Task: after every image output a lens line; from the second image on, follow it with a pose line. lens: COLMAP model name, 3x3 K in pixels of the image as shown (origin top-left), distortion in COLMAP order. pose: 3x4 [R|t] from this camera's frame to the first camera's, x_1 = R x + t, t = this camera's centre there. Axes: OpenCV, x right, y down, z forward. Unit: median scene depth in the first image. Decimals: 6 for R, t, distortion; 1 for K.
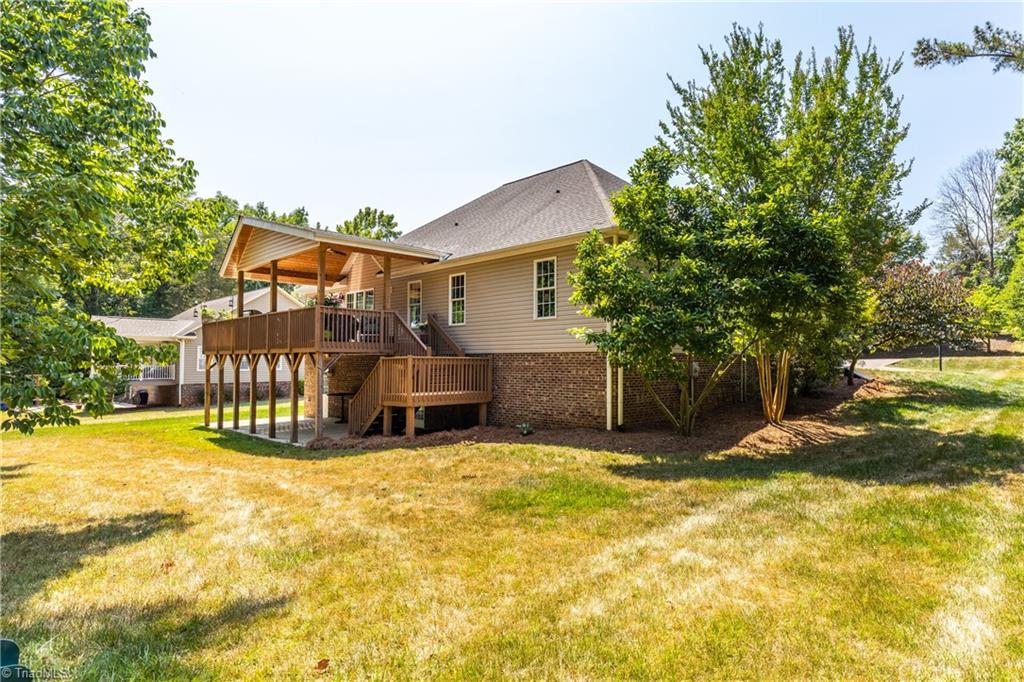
lens RADIAL K [[466.1, 0, 512.3], [0, 466.1, 346.3], [0, 0, 1]] dist [-0.004518, -0.000558]
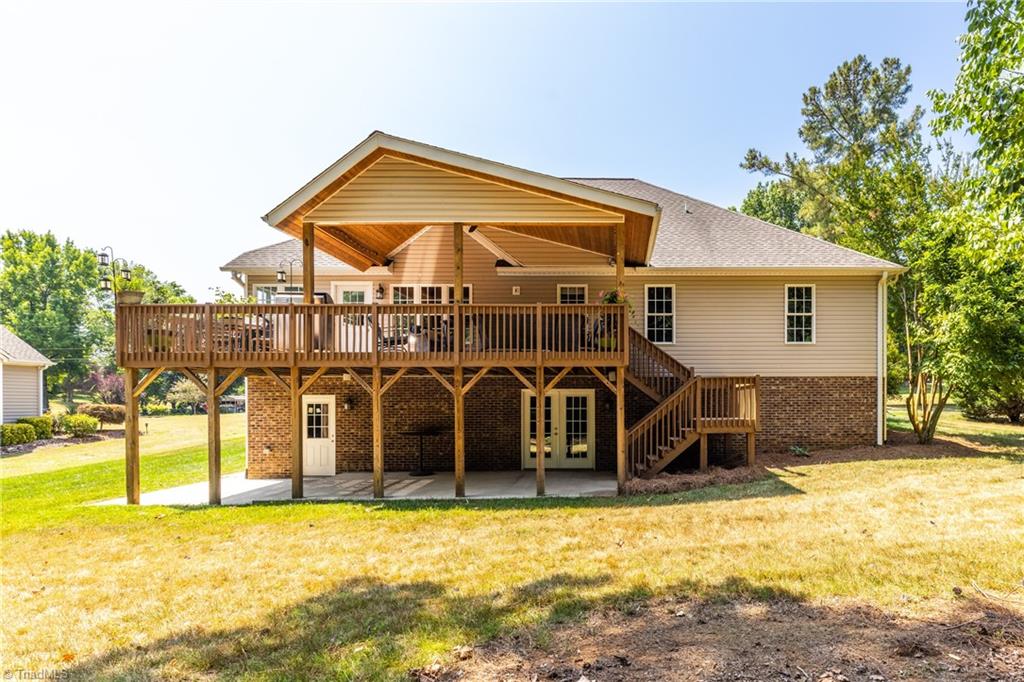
lens RADIAL K [[466.1, 0, 512.1], [0, 466.1, 405.4], [0, 0, 1]] dist [-0.004518, -0.000558]
pose [[0.784805, 0.007852, 0.619693, -1.044250], [-0.024271, 0.999542, 0.018072, 0.071920], [-0.619267, -0.029223, 0.784636, 0.575805]]
